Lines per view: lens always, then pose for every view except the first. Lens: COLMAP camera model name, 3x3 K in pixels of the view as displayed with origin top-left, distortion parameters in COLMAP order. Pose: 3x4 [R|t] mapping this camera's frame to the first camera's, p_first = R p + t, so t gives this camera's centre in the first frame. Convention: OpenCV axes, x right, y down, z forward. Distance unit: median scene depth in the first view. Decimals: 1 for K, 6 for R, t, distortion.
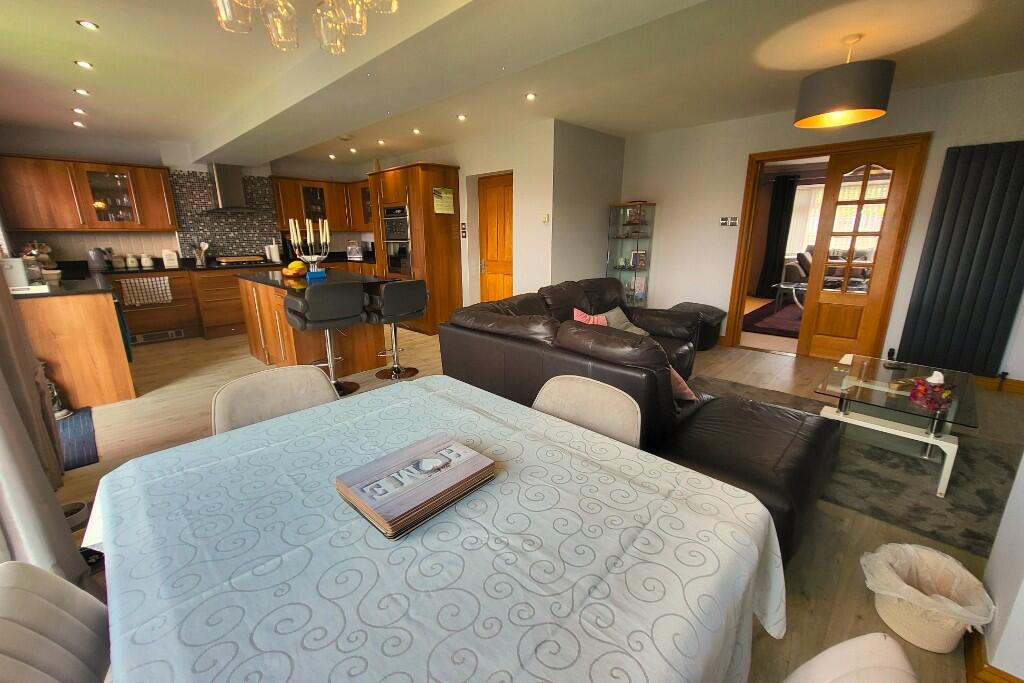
lens RADIAL K [[406.7, 0, 500.4], [0, 406.7, 340.6], [0, 0, 1]] dist [0.000084, -0.000072]
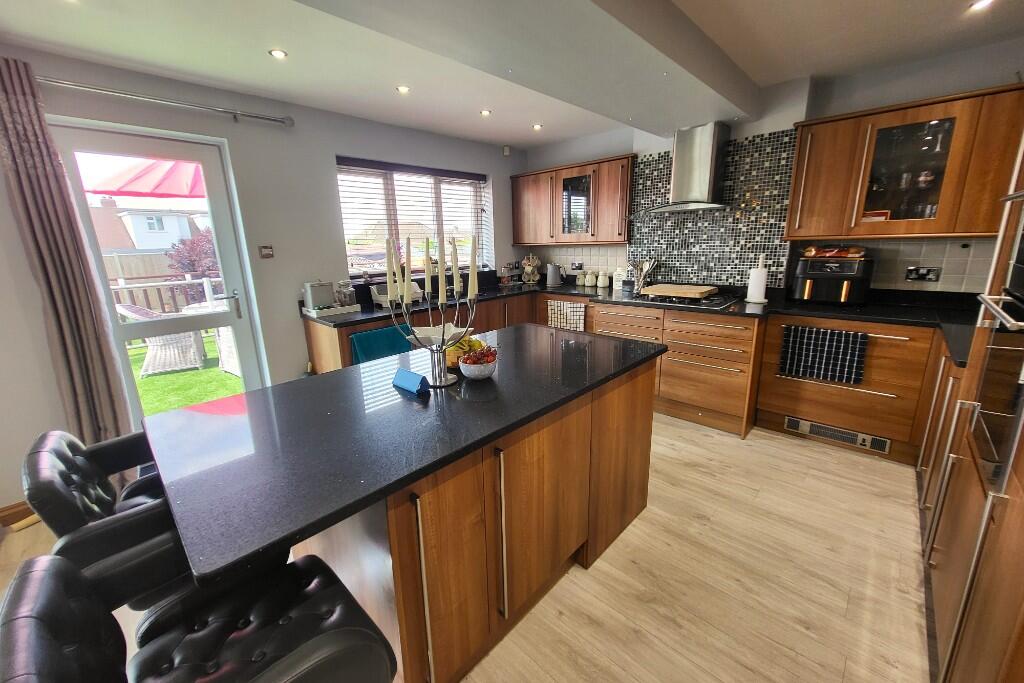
lens RADIAL K [[406.7, 0, 500.4], [0, 406.7, 340.6], [0, 0, 1]] dist [0.000084, -0.000072]
pose [[-0.007866, 0.242611, -0.970092, -0.050073], [-0.225010, 0.944813, 0.238113, -0.226710], [0.974325, 0.220154, 0.047158, 0.780296]]
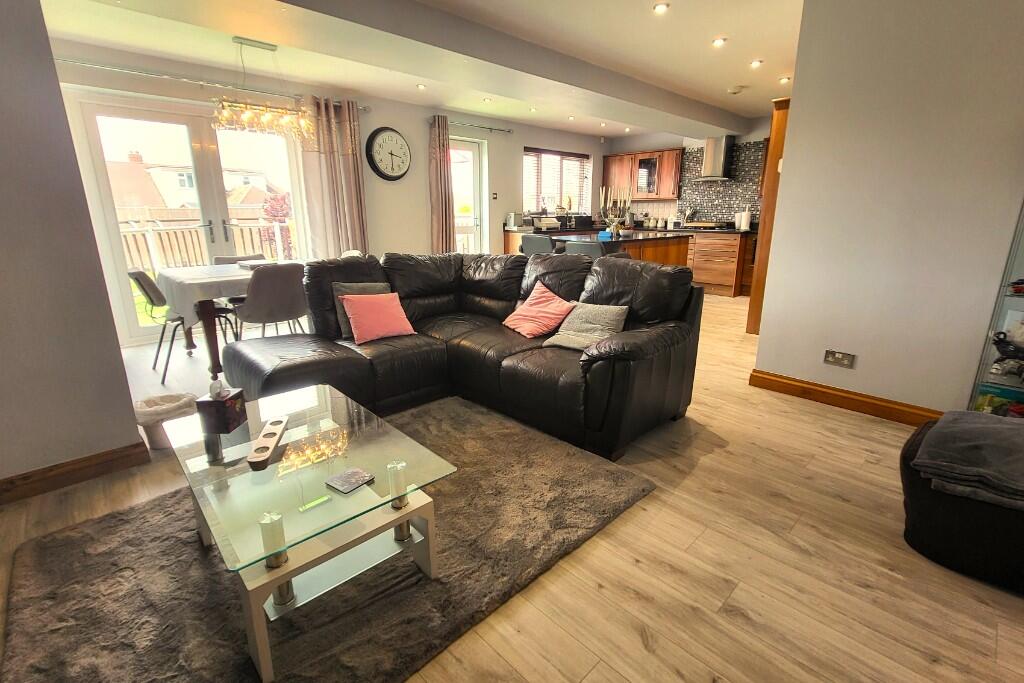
lens RADIAL K [[477.1, 0, 512.0], [0, 477.1, 341.5], [0, 0, 1]] dist [-0.000416, -0.000046]
pose [[-0.028937, 0.265538, -0.963666, 0.714190], [-0.250822, 0.931296, 0.264151, -0.125021], [0.967601, 0.249352, 0.039654, 0.564786]]
